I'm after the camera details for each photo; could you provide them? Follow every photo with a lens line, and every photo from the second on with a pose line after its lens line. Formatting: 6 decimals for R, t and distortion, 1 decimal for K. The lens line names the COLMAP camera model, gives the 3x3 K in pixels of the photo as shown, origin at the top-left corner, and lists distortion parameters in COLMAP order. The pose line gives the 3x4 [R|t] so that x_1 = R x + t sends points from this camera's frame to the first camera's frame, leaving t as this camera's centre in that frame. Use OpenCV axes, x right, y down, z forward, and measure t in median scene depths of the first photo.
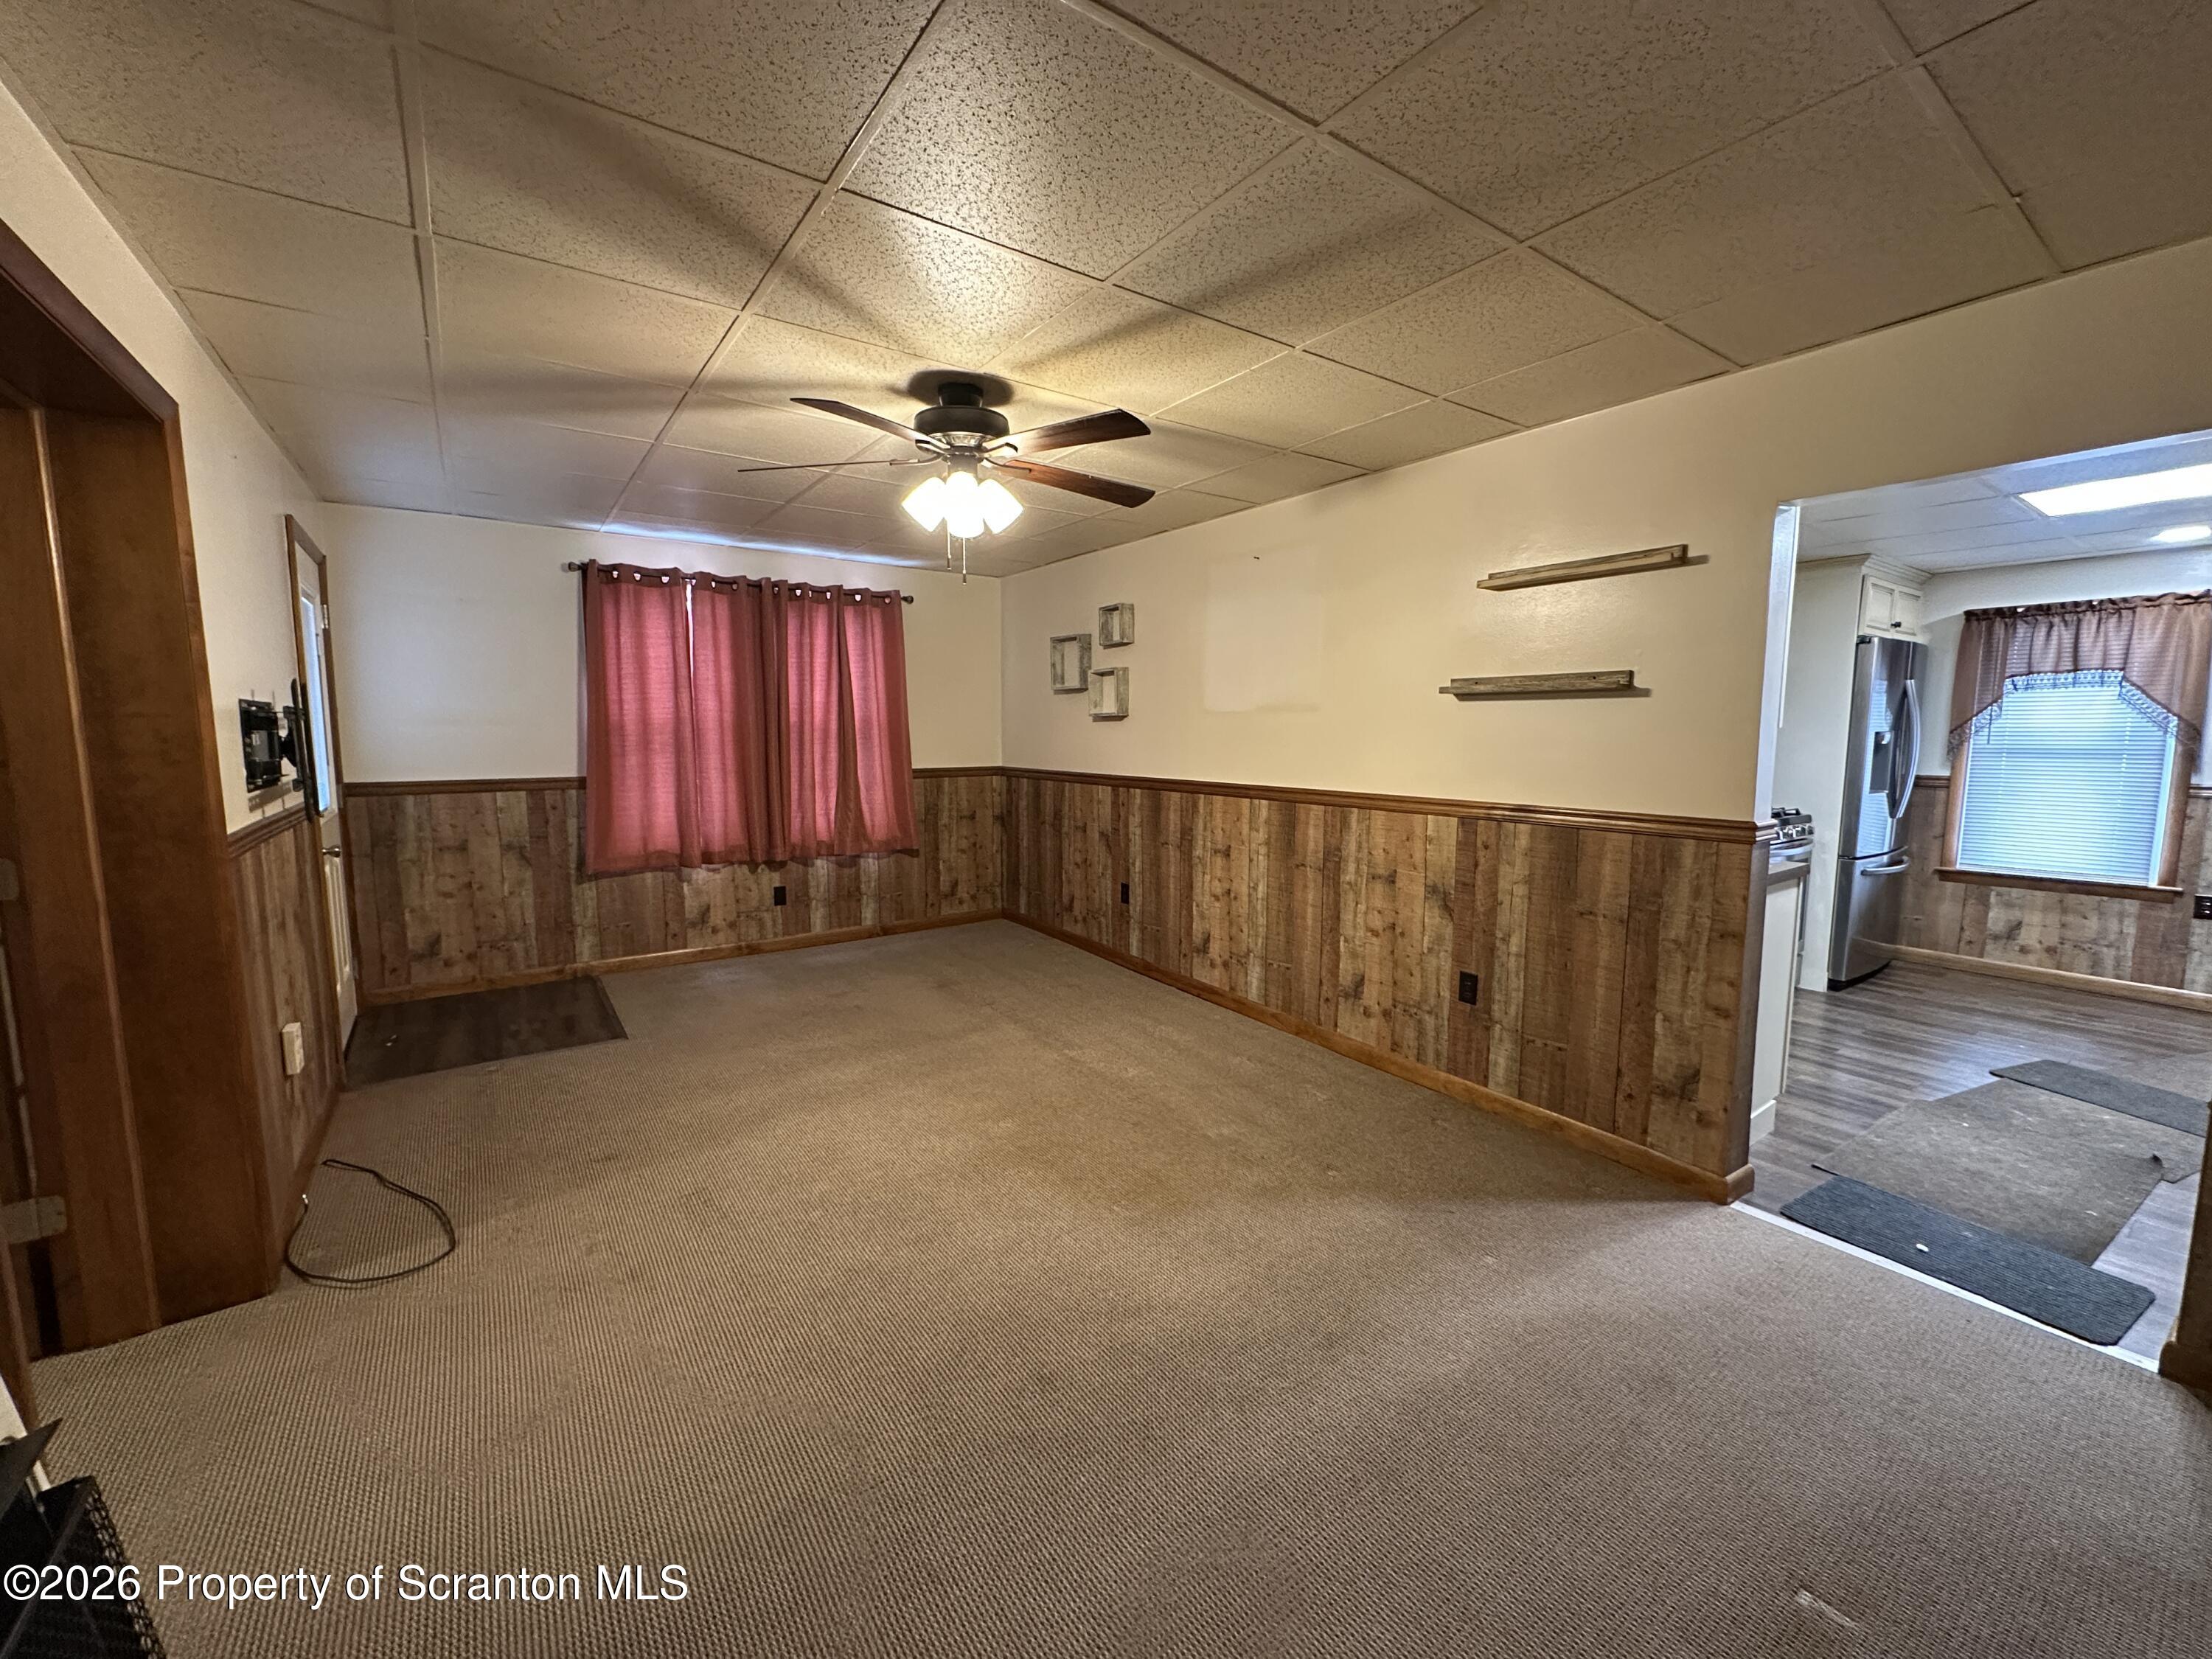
lens RADIAL K [[880.6, 0, 1109.0], [0, 880.6, 829.3], [0, 0, 1]] dist [-0.002107, 0.000153]
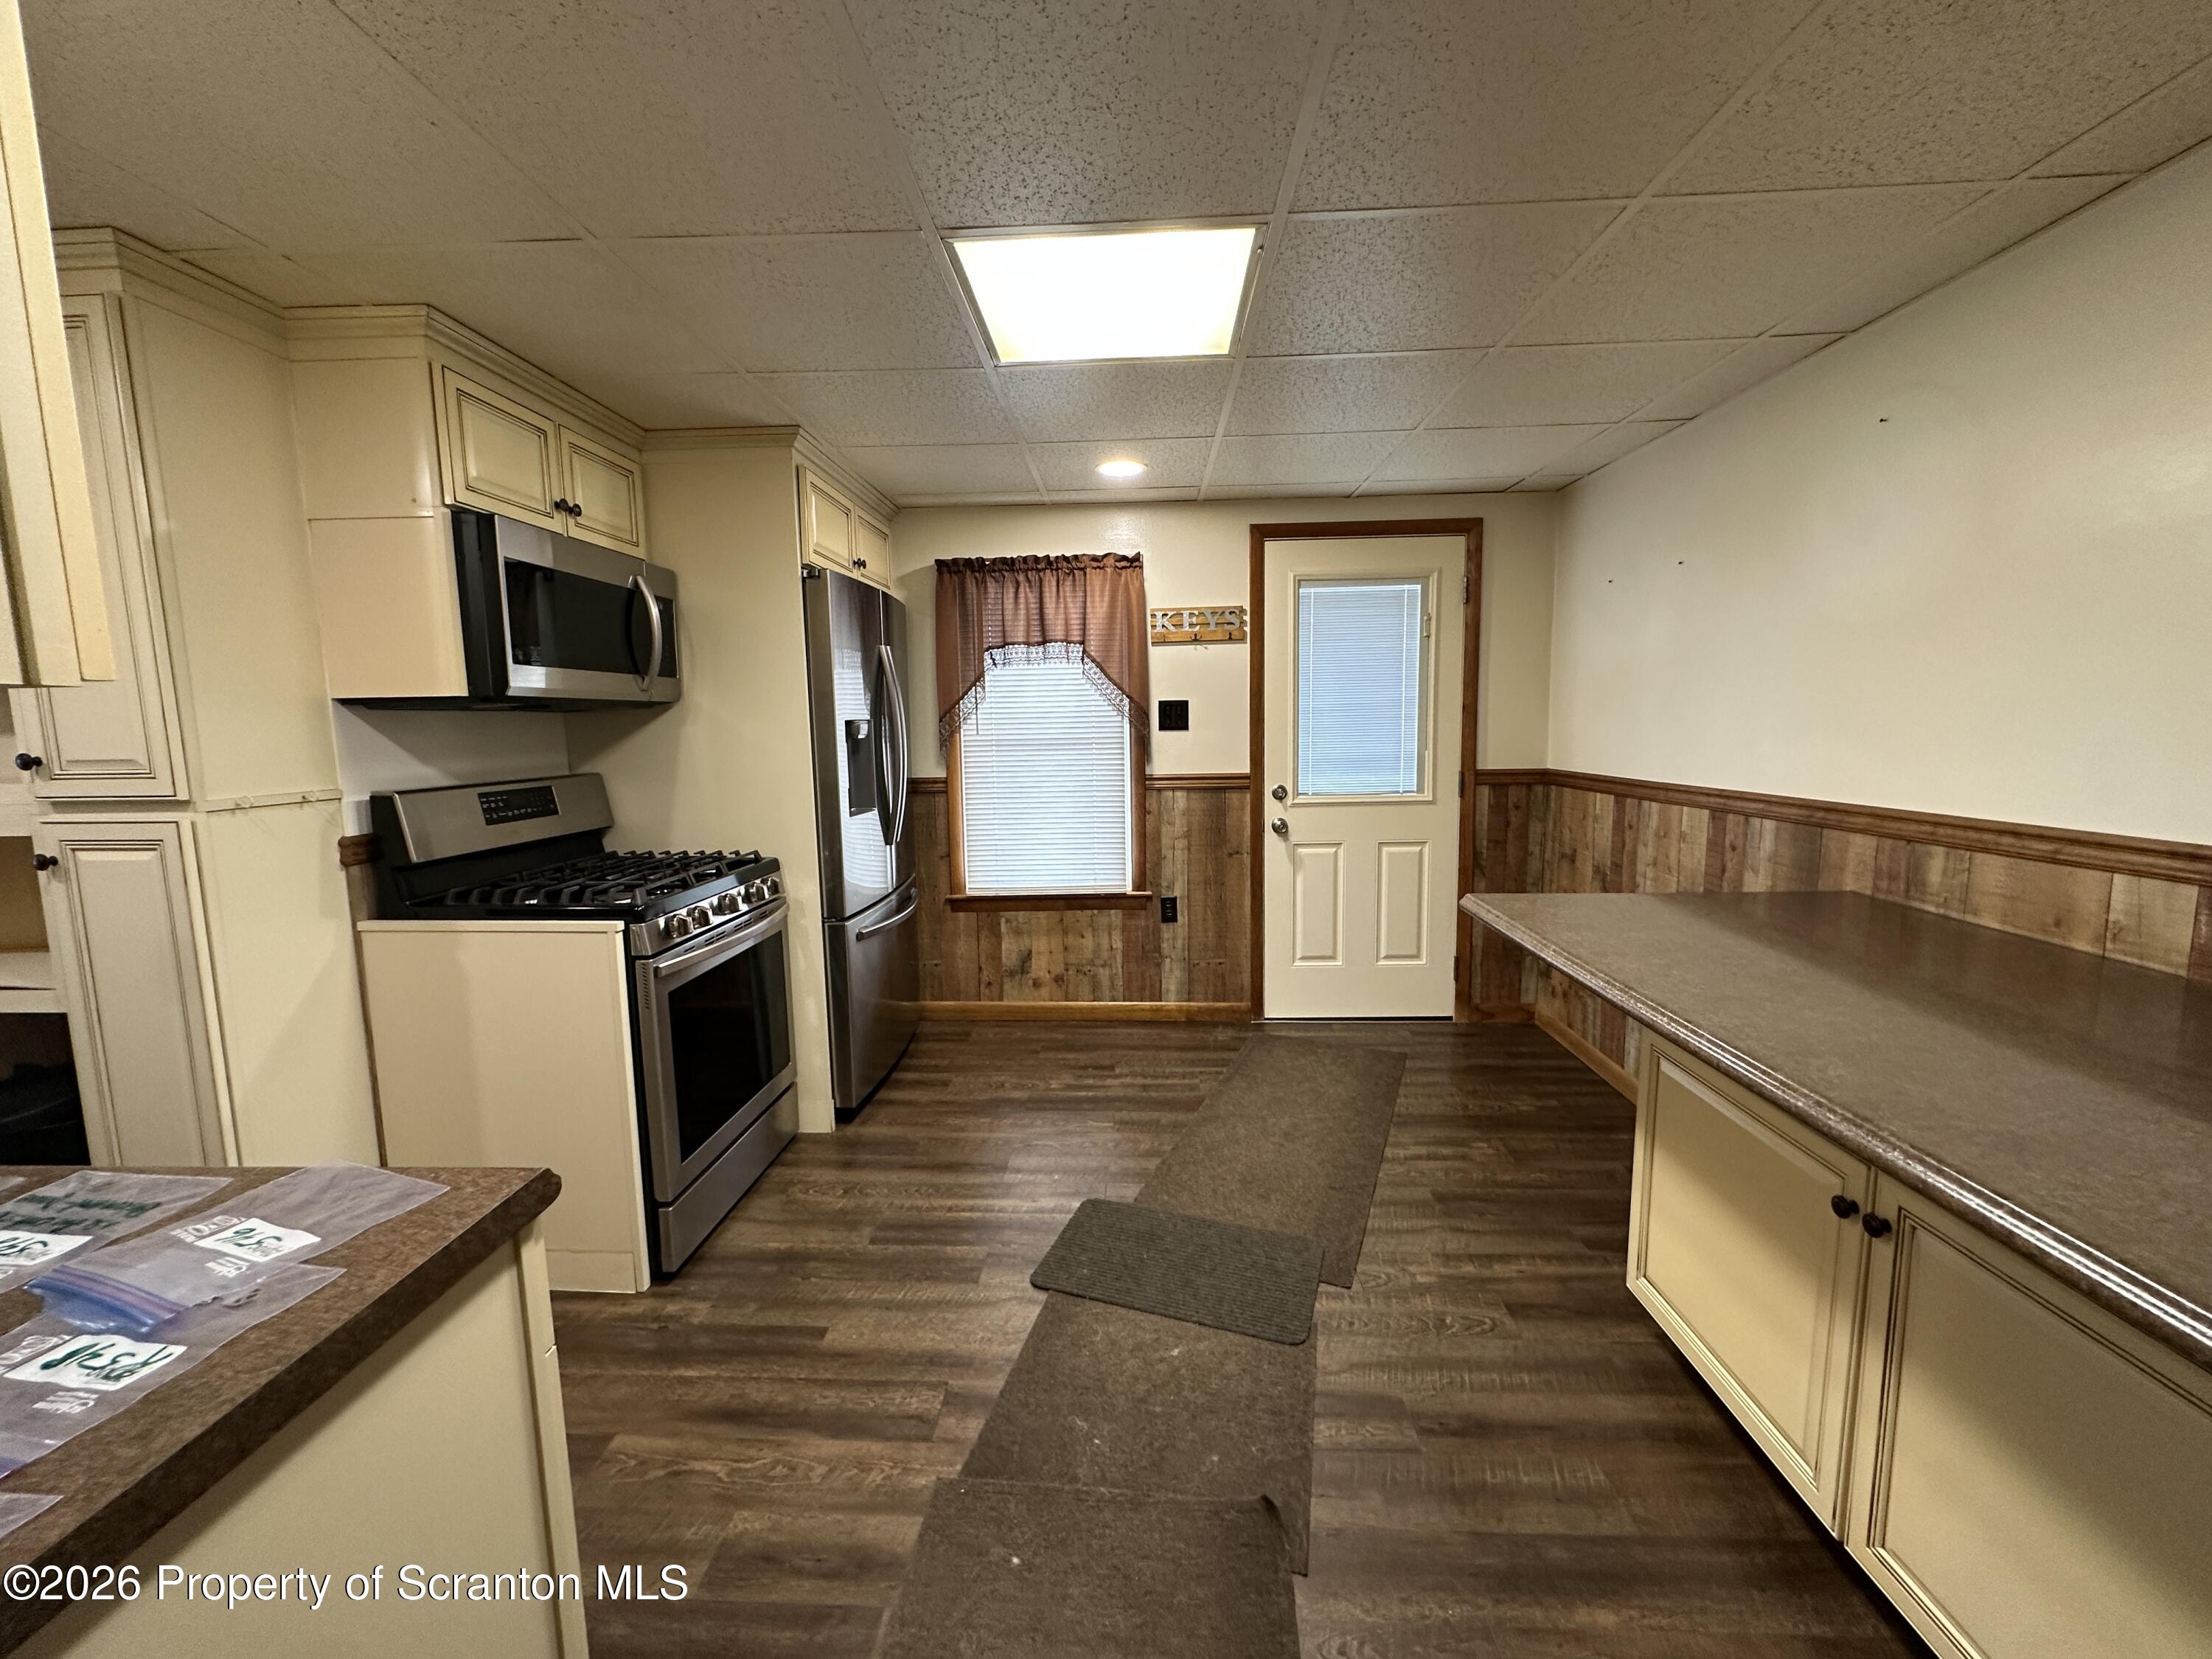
lens RADIAL K [[880.6, 0, 1105.3], [0, 880.6, 825.5], [0, 0, 1]] dist [-0.002107, 0.000153]
pose [[0.610115, -0.105552, 0.785250, 0.458390], [0.103001, 0.993242, 0.053481, -0.048263], [-0.785589, 0.048252, 0.616864, 0.443044]]
